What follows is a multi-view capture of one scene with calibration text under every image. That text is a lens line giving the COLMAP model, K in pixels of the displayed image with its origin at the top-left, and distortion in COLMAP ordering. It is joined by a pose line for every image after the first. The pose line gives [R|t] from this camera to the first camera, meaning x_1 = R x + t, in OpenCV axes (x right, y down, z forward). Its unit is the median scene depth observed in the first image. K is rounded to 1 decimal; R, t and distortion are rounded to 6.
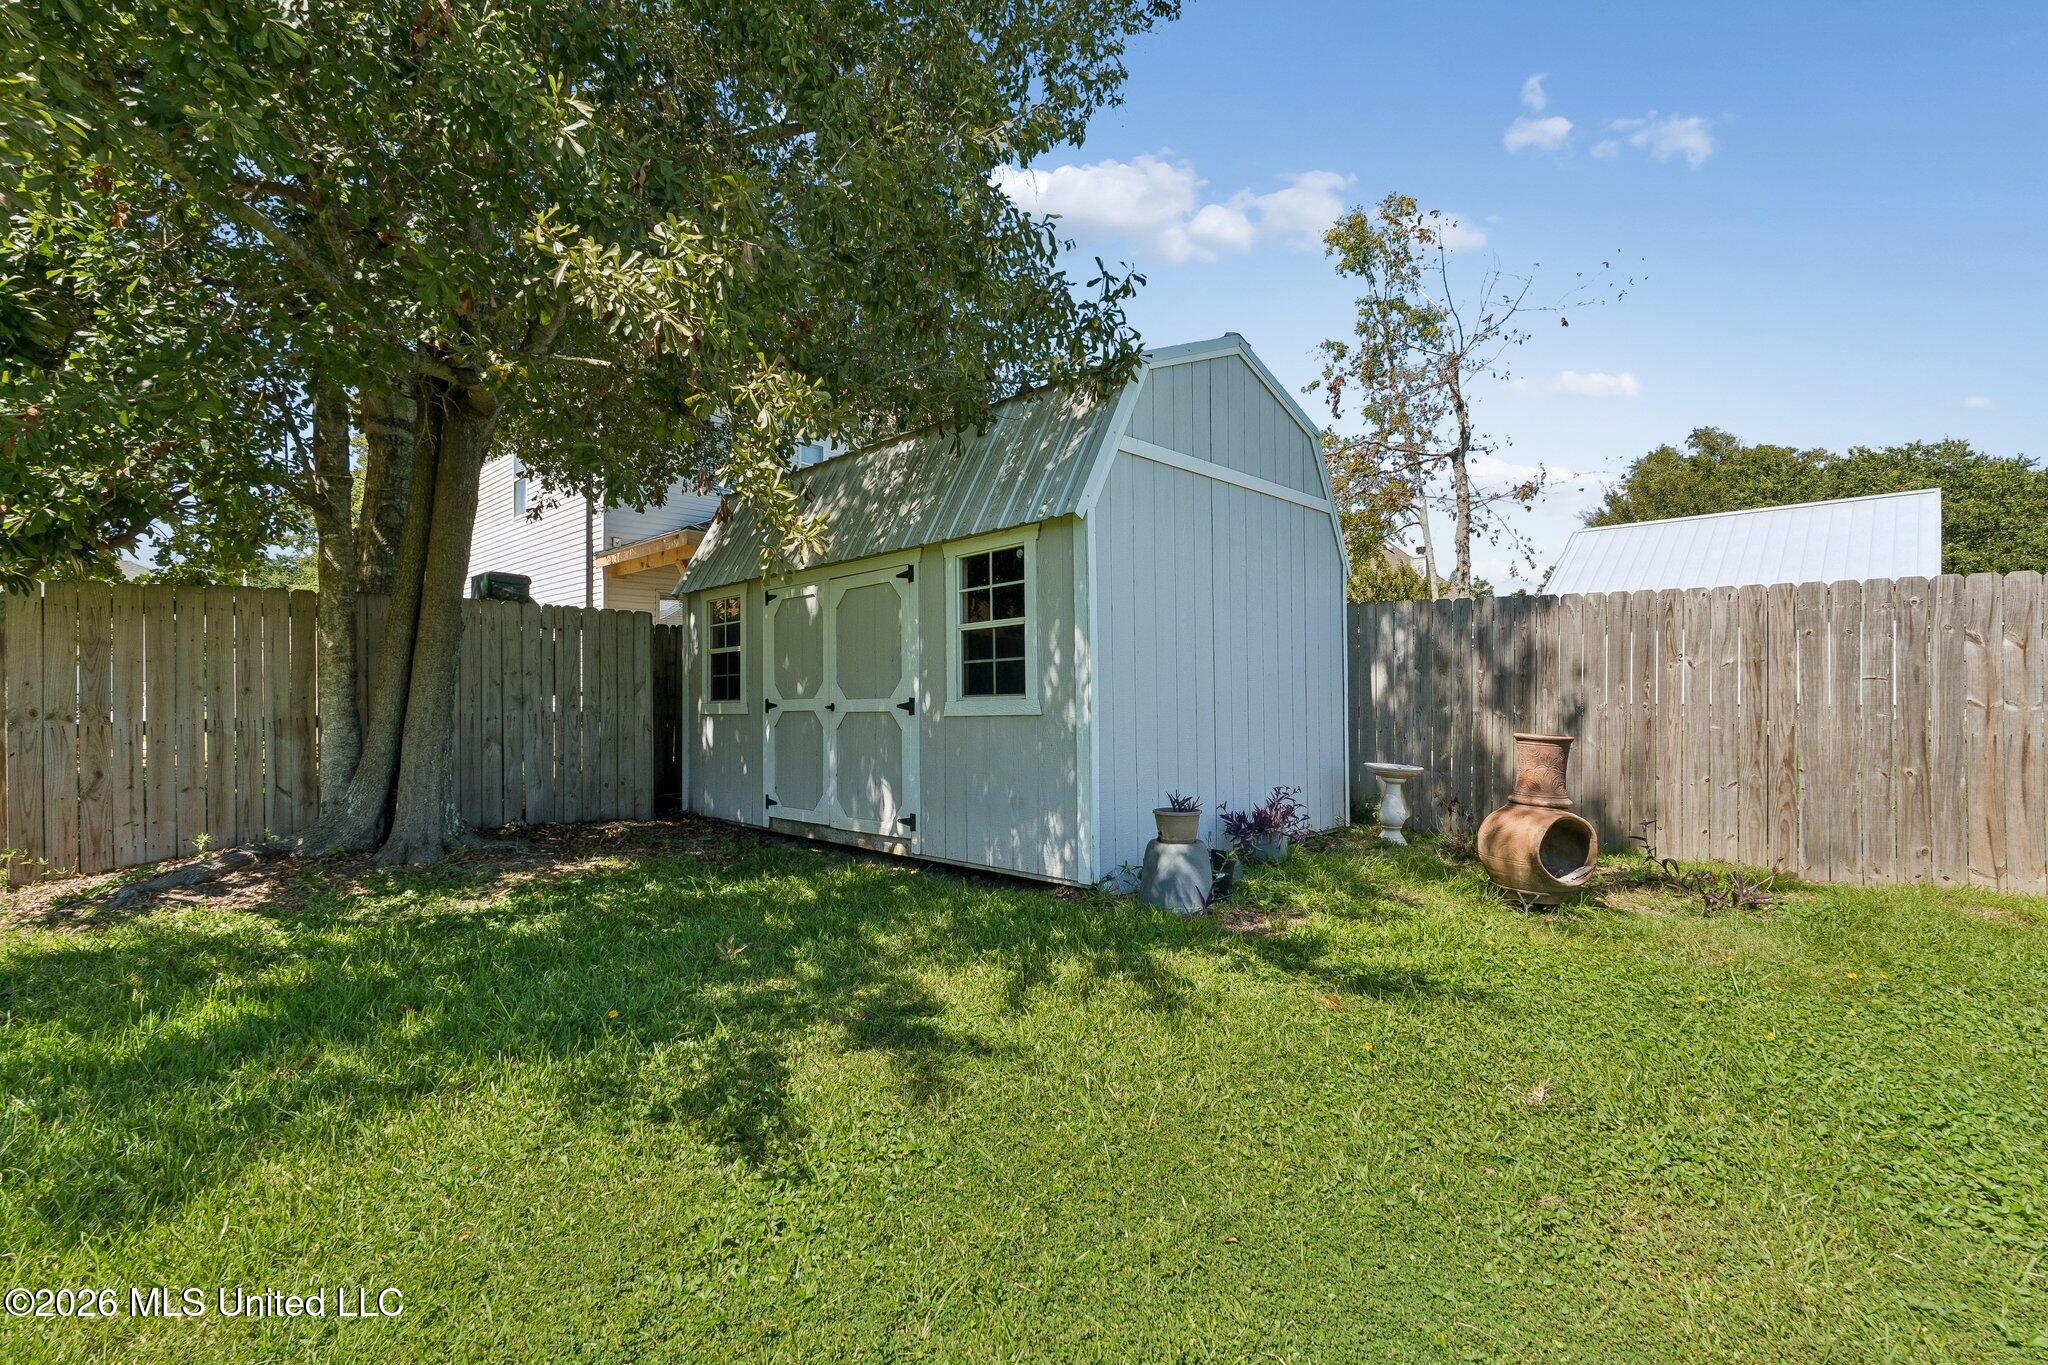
lens RADIAL K [[904.1, 0, 1025.0], [0, 904.1, 688.6], [0, 0, 1]] dist [-0.009261, 0.000245]
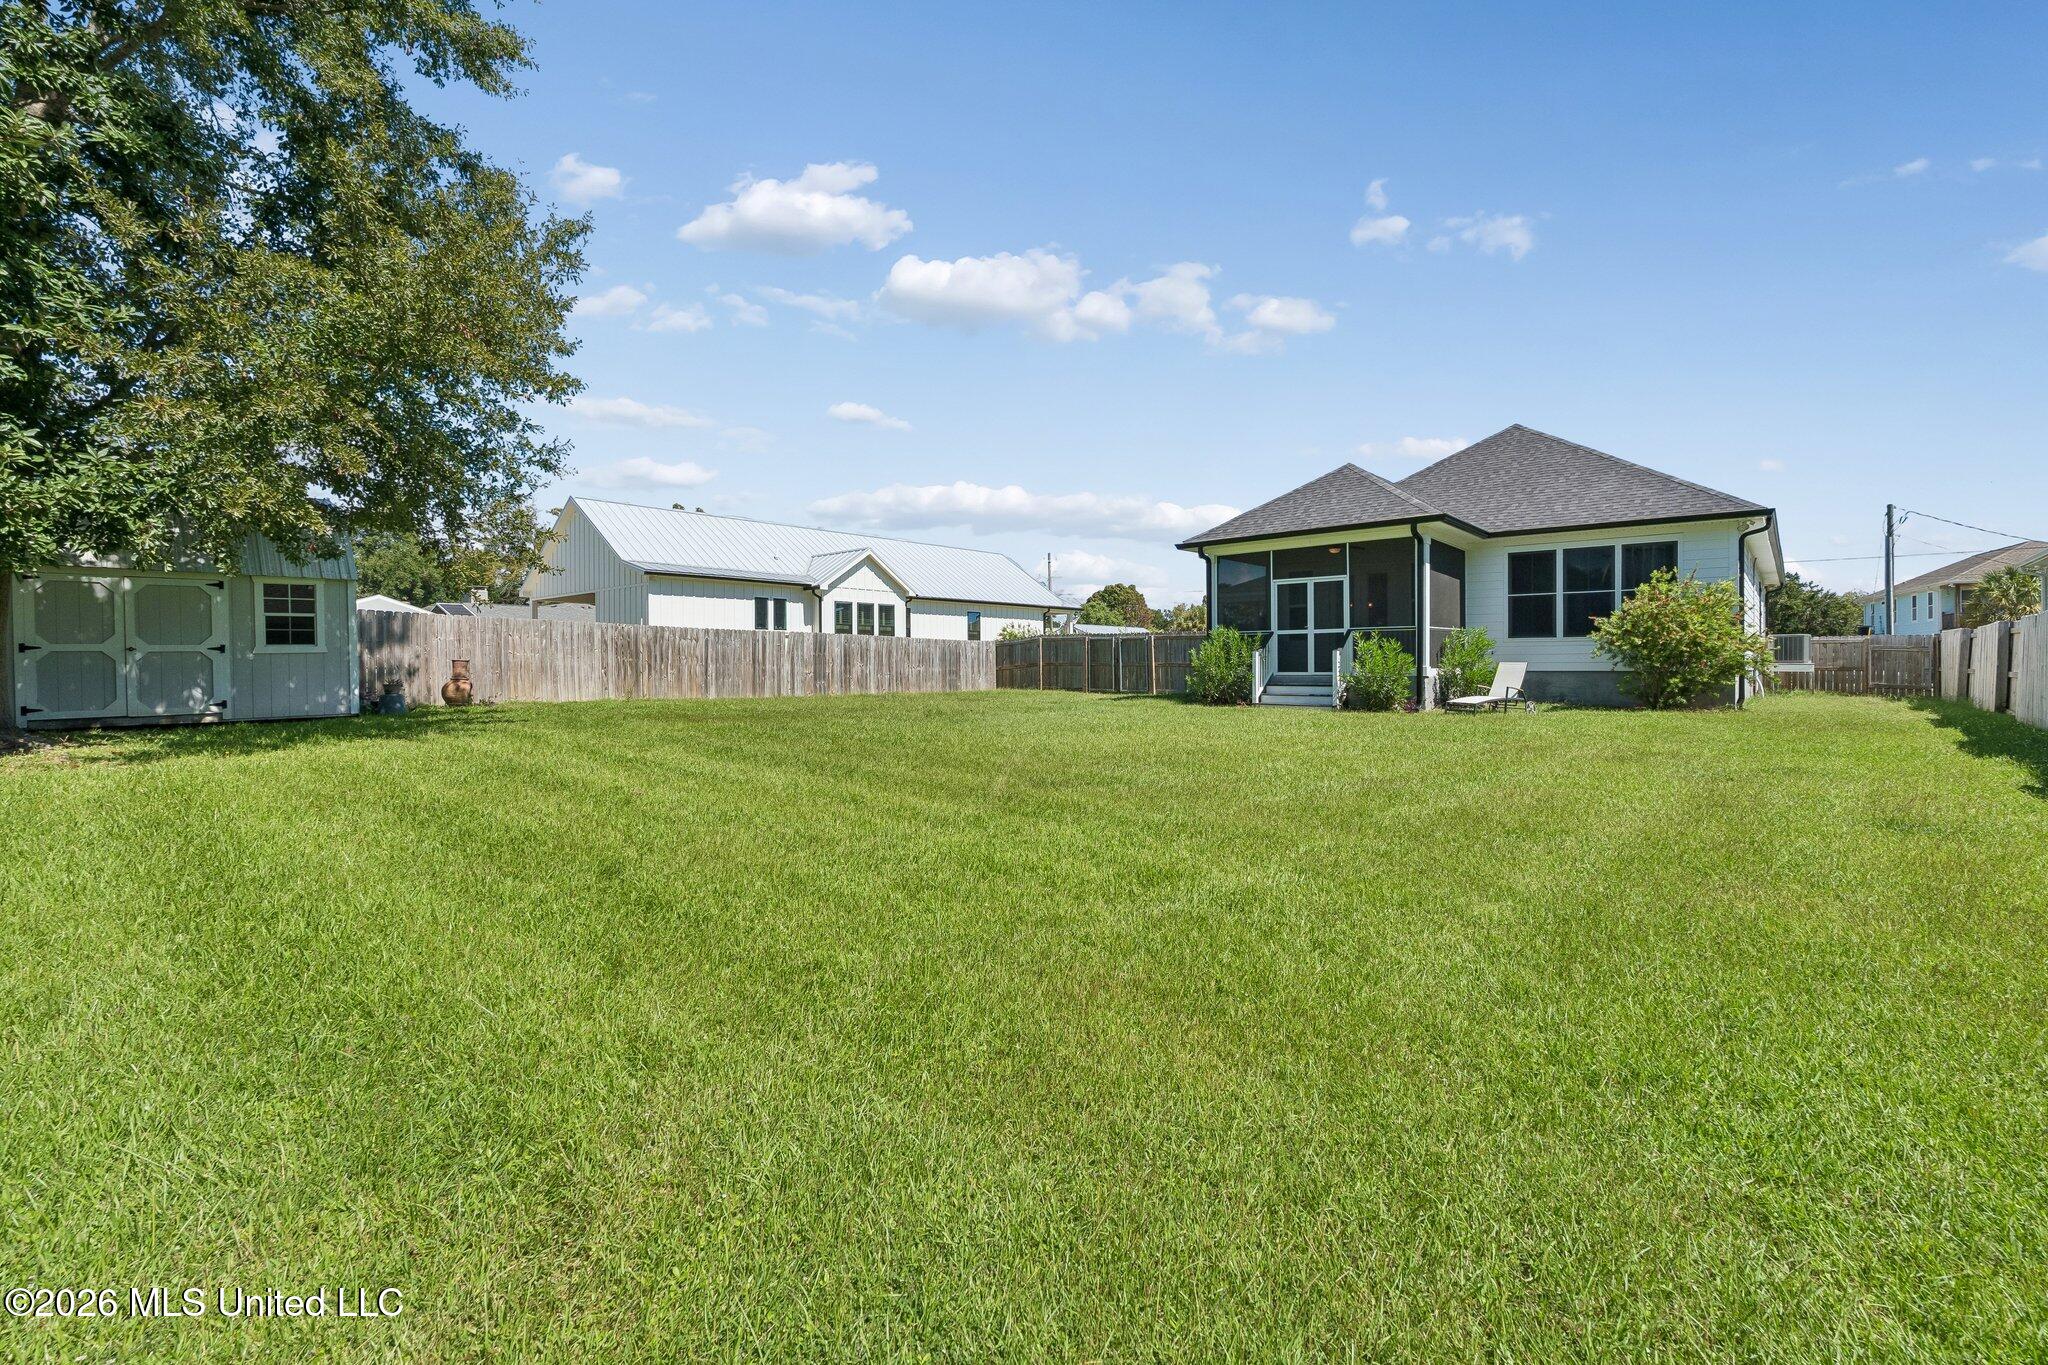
lens RADIAL K [[904.1, 0, 1030.3], [0, 904.1, 679.6], [0, 0, 1]] dist [-0.009261, 0.000245]
pose [[-0.098250, -0.014093, 0.995062, -2.427452], [-0.006006, 0.999890, 0.013568, 0.052369], [-0.995144, -0.004643, -0.098324, -0.664385]]
